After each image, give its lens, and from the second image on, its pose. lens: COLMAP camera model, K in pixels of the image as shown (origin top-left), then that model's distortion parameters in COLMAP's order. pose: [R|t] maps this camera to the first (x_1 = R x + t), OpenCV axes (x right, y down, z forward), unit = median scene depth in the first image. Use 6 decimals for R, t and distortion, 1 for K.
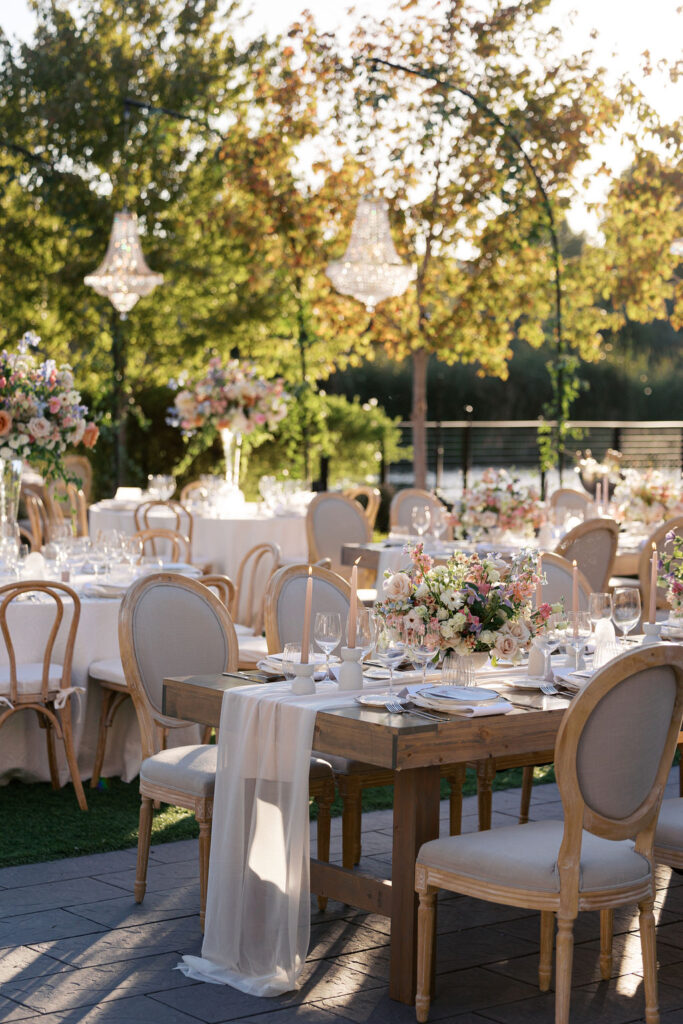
lens RADIAL K [[2123.3, 0, 341.5], [0, 2123.3, 512.0], [0, 0, 1]] dist [-0.086952, -0.256209]
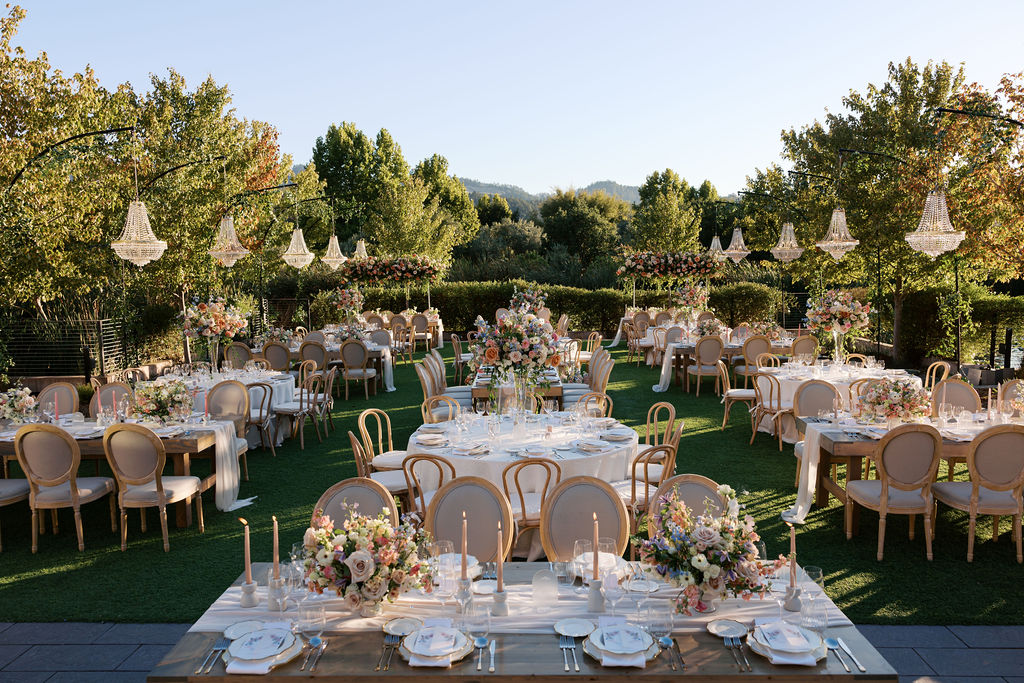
lens RADIAL K [[806.3, 0, 512.0], [0, 806.3, 341.5], [0, 0, 1]] dist [0.008948, 0.009300]
pose [[0.749047, 0.028463, -0.661906, 0.200913], [-0.012414, 0.999504, 0.028932, -0.046169], [0.662401, -0.013455, 0.749029, 0.298922]]
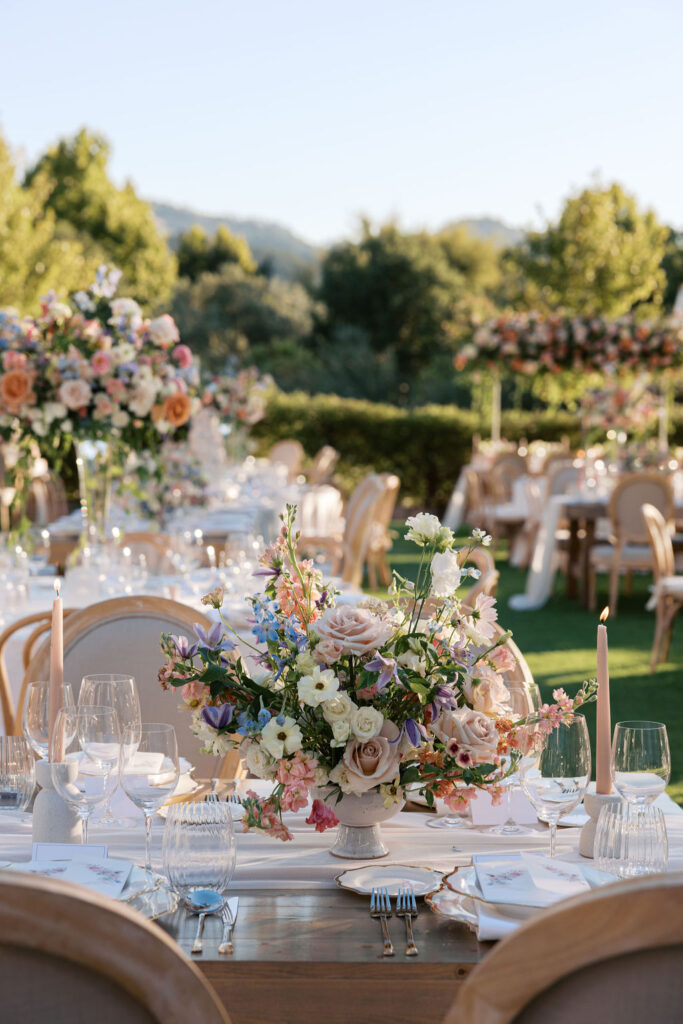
lens RADIAL K [[1853.1, 0, 341.5], [0, 1853.1, 512.0], [0, 0, 1]] dist [0.019853, 0.027300]
pose [[0.776305, 0.022684, -0.629949, 0.209206], [-0.036168, 0.999309, -0.008587, 0.001826], [0.629319, 0.029450, 0.776589, 0.355935]]
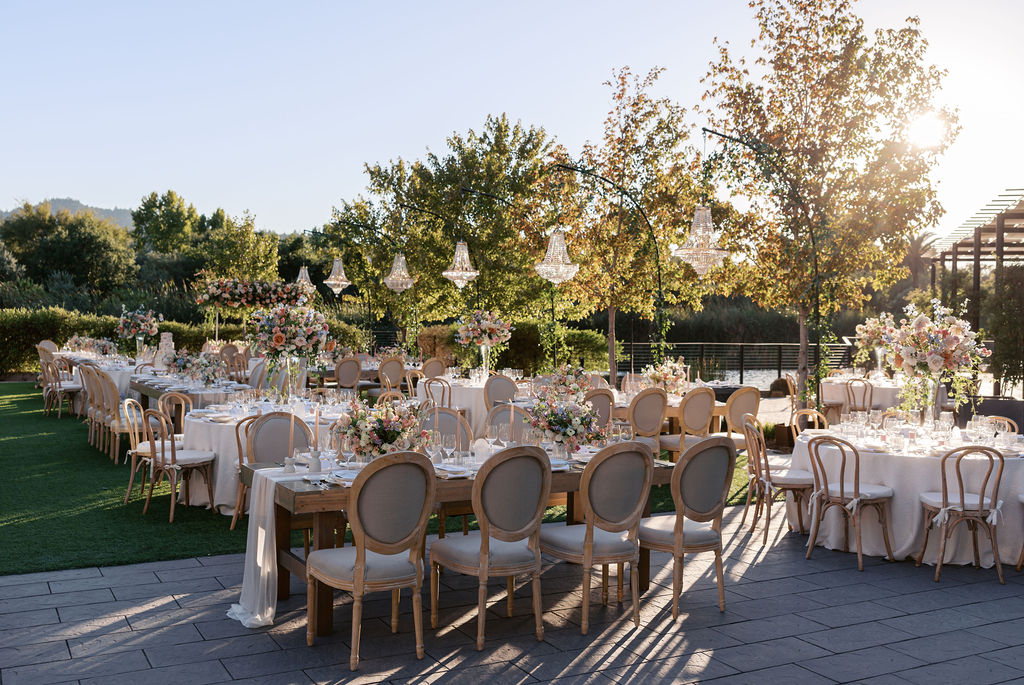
lens RADIAL K [[989.3, 0, 512.0], [0, 989.3, 342.5], [0, 0, 1]] dist [-0.009255, -0.004728]
pose [[0.984494, 0.000150, -0.175417, 0.146267], [-0.007896, 0.999024, -0.043461, 0.000933], [0.175239, 0.044173, 0.983535, 0.051108]]
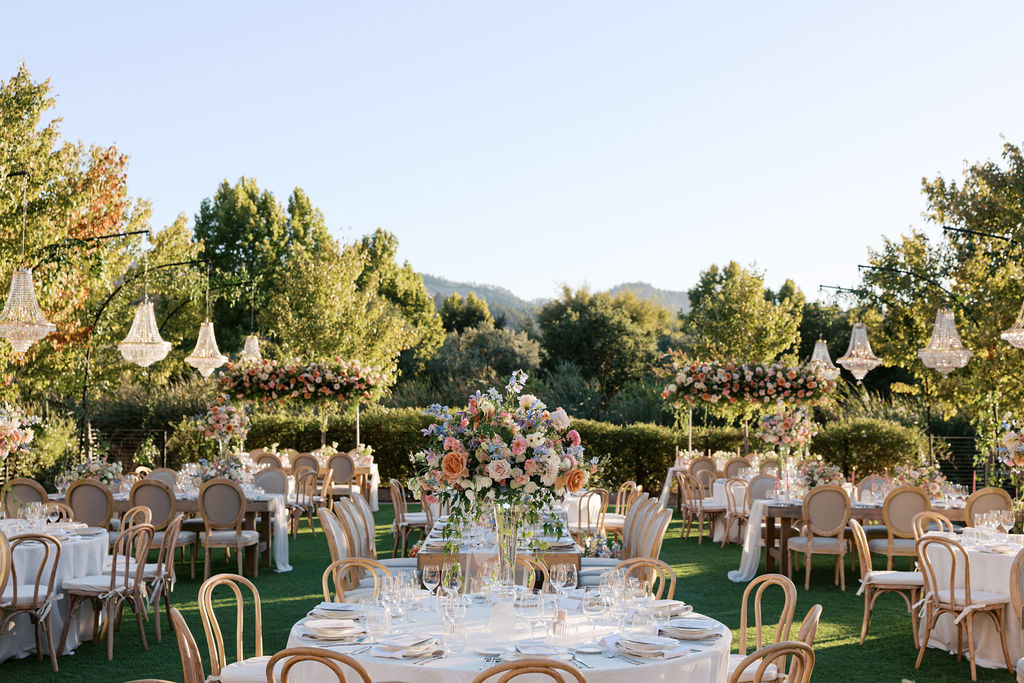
lens RADIAL K [[1230.6, 0, 497.5], [0, 1230.6, 350.3], [0, 0, 1]] dist [0.006970, -0.002654]
pose [[0.752281, -0.047234, -0.657147, 0.143470], [-0.034460, 0.993241, -0.110840, -0.020113], [0.657941, 0.106028, 0.745568, 0.363840]]
